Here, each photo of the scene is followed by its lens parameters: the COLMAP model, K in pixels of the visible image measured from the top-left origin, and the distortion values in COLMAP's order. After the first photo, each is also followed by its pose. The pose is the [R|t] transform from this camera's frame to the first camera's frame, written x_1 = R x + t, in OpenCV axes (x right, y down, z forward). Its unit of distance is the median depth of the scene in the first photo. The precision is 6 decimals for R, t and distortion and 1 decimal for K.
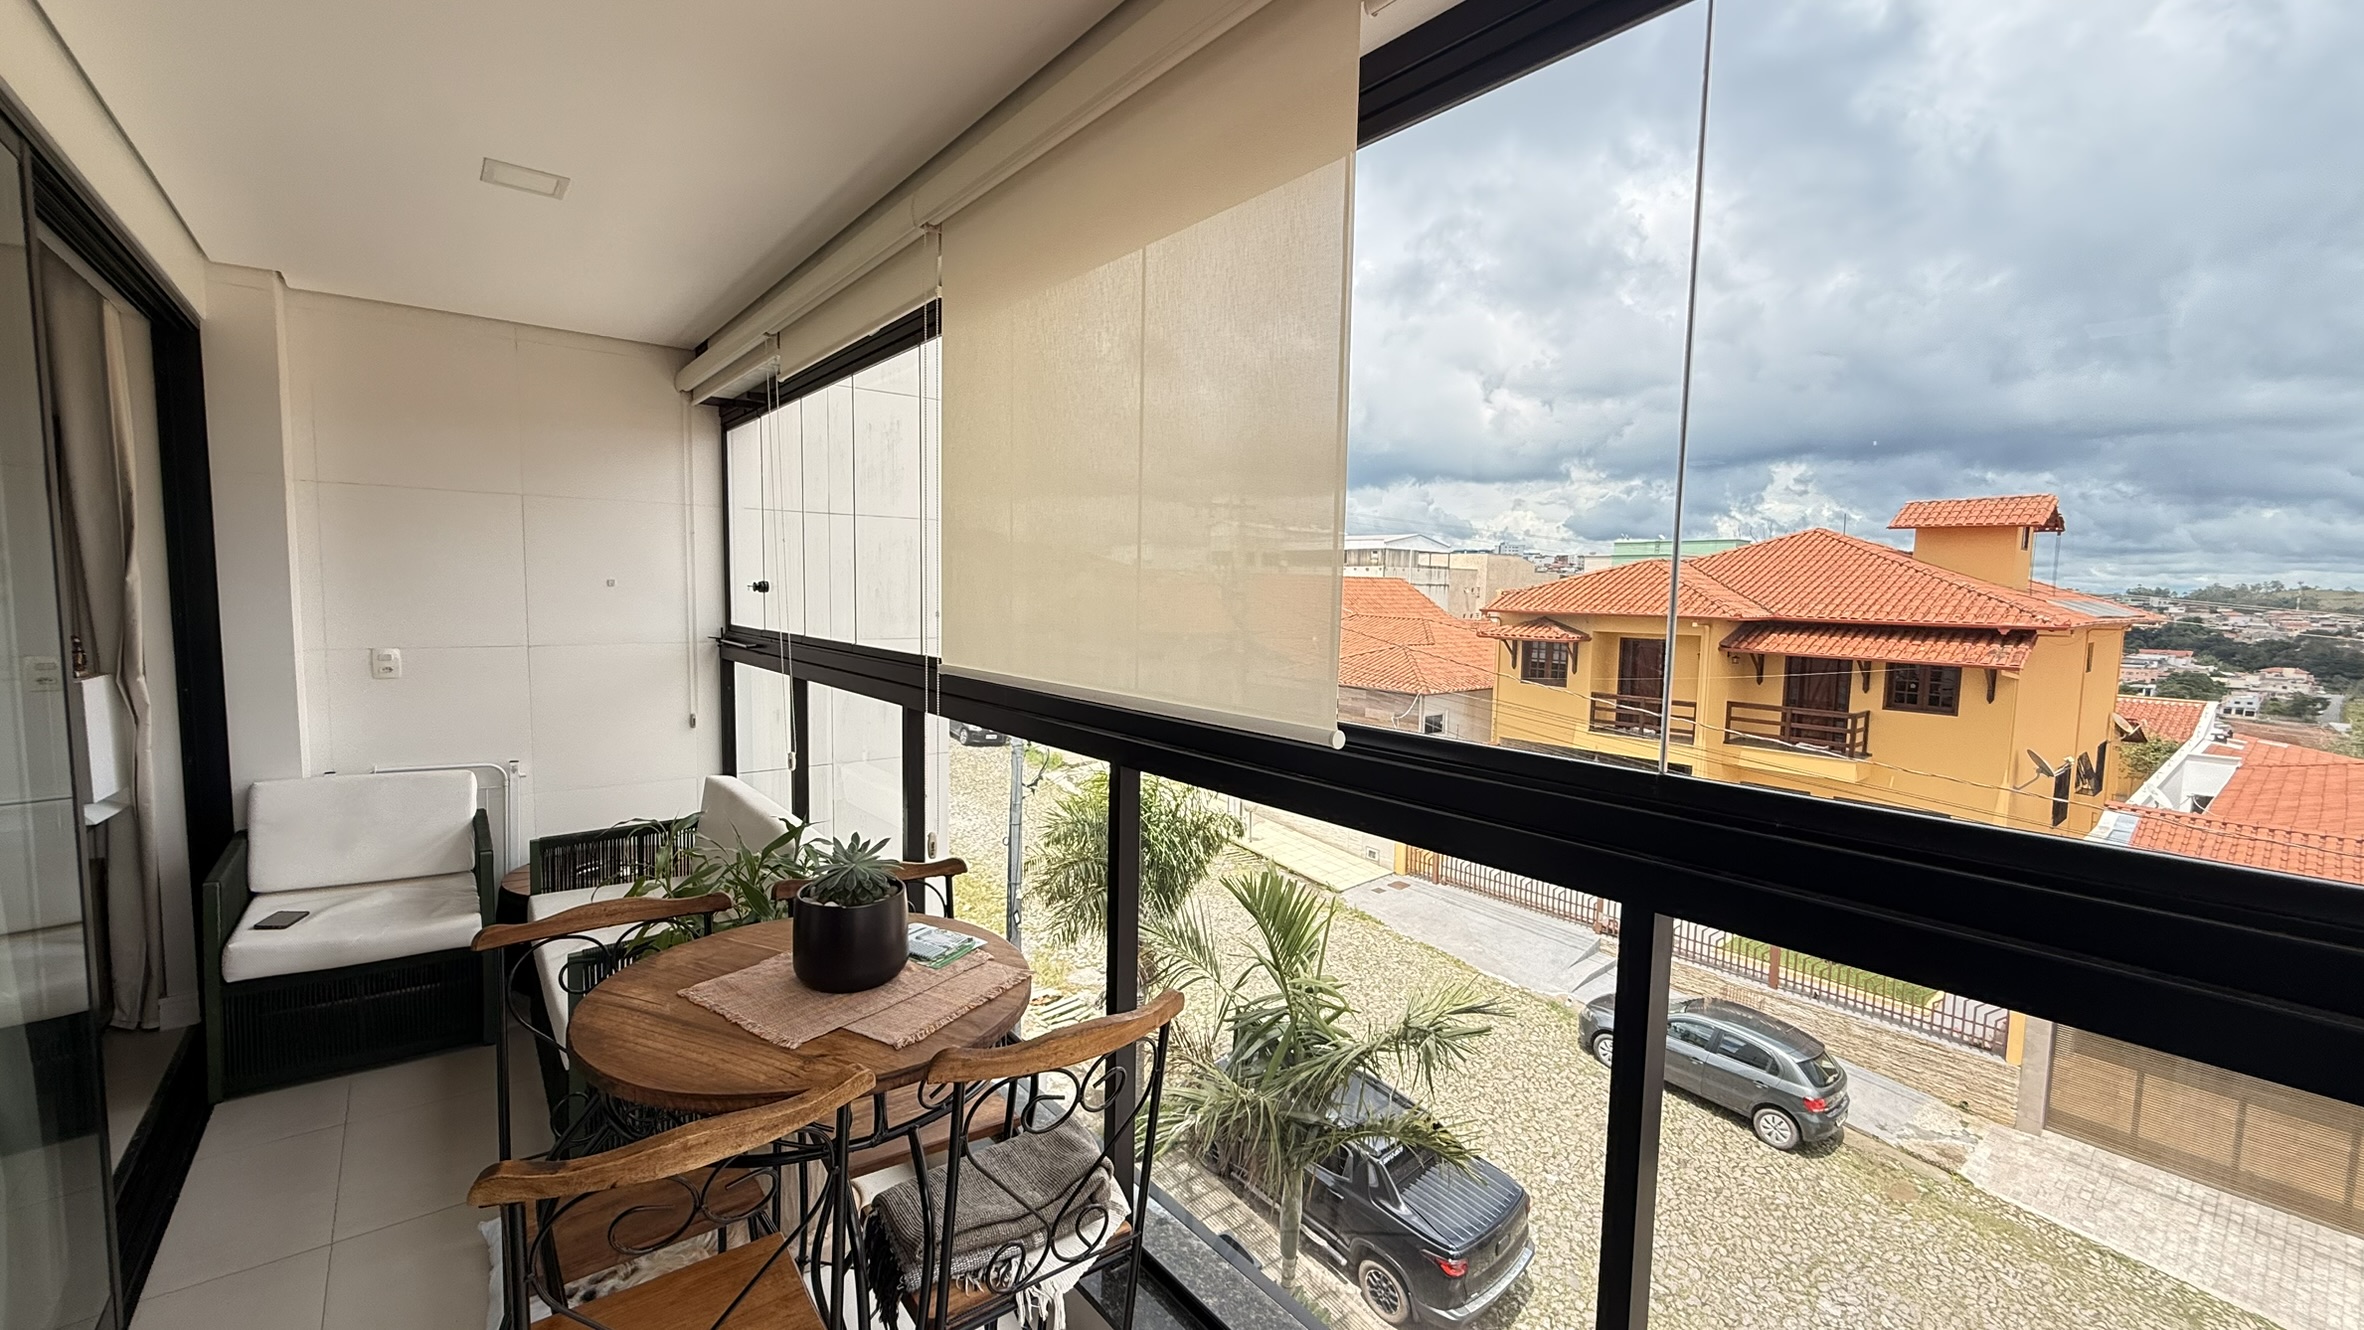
lens RADIAL K [[943.6, 0, 1182.0], [0, 943.6, 665.0], [0, 0, 1]] dist [-0.000128, 0.000088]
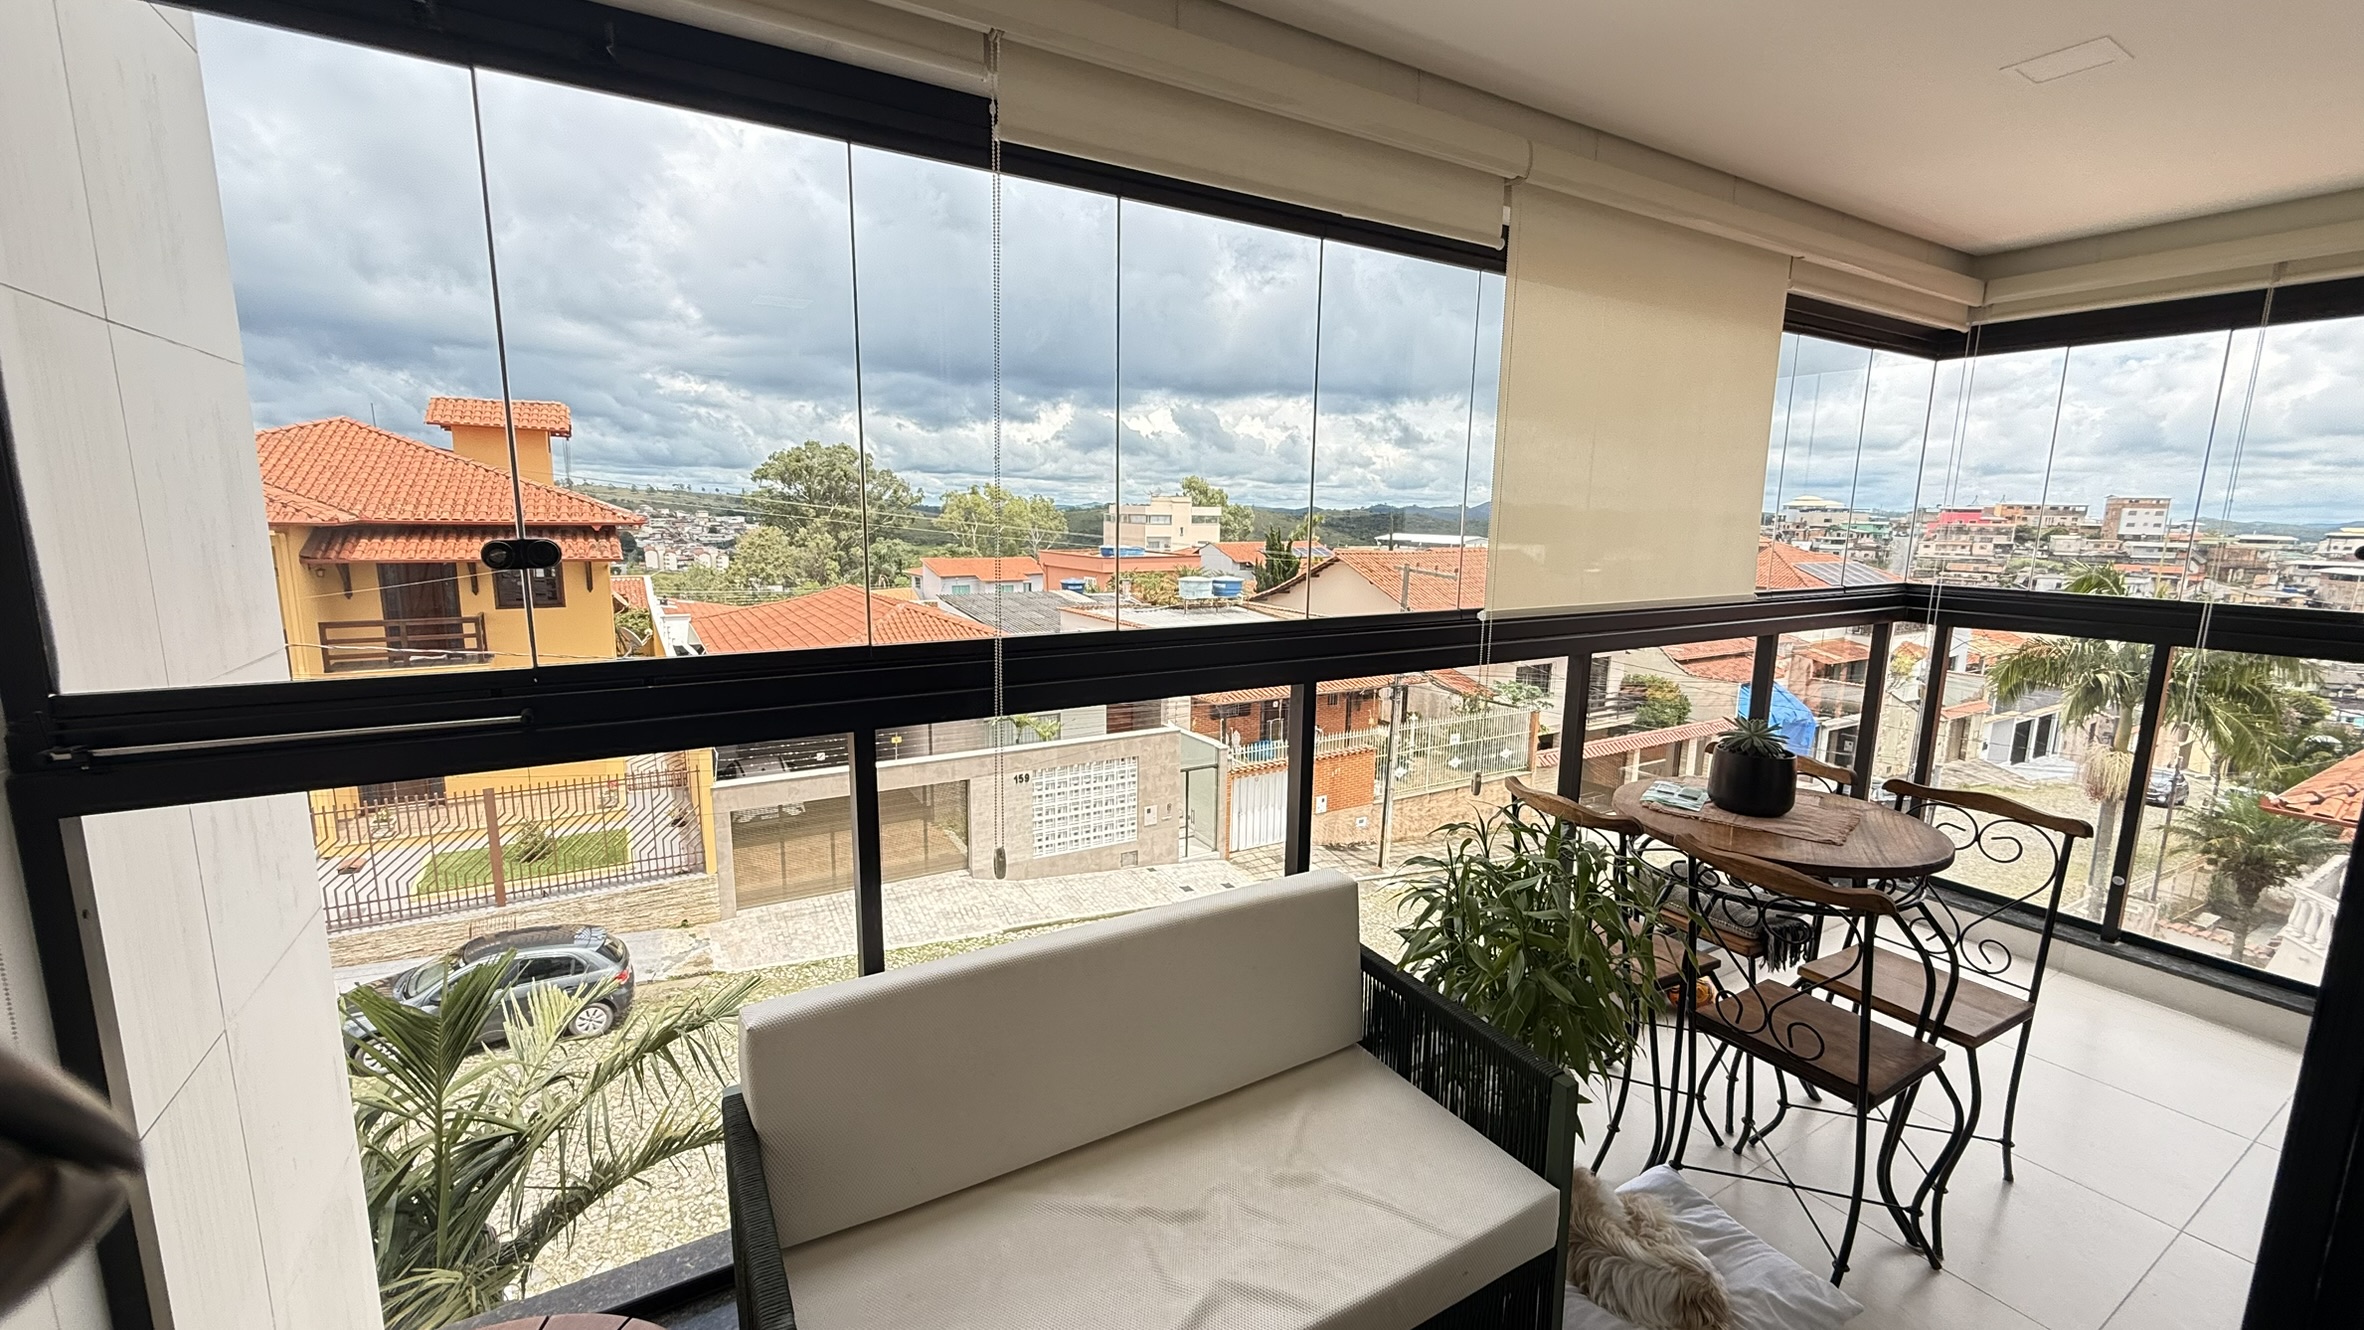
lens RADIAL K [[934.8, 0, 1182.0], [0, 934.8, 665.0], [0, 0, 1]] dist [-0.000173, 0.000021]
pose [[0.135706, -0.178700, 0.974500, -0.158167], [0.068785, 0.982925, 0.170666, -0.016371], [-0.988359, 0.043870, 0.145680, 0.144992]]
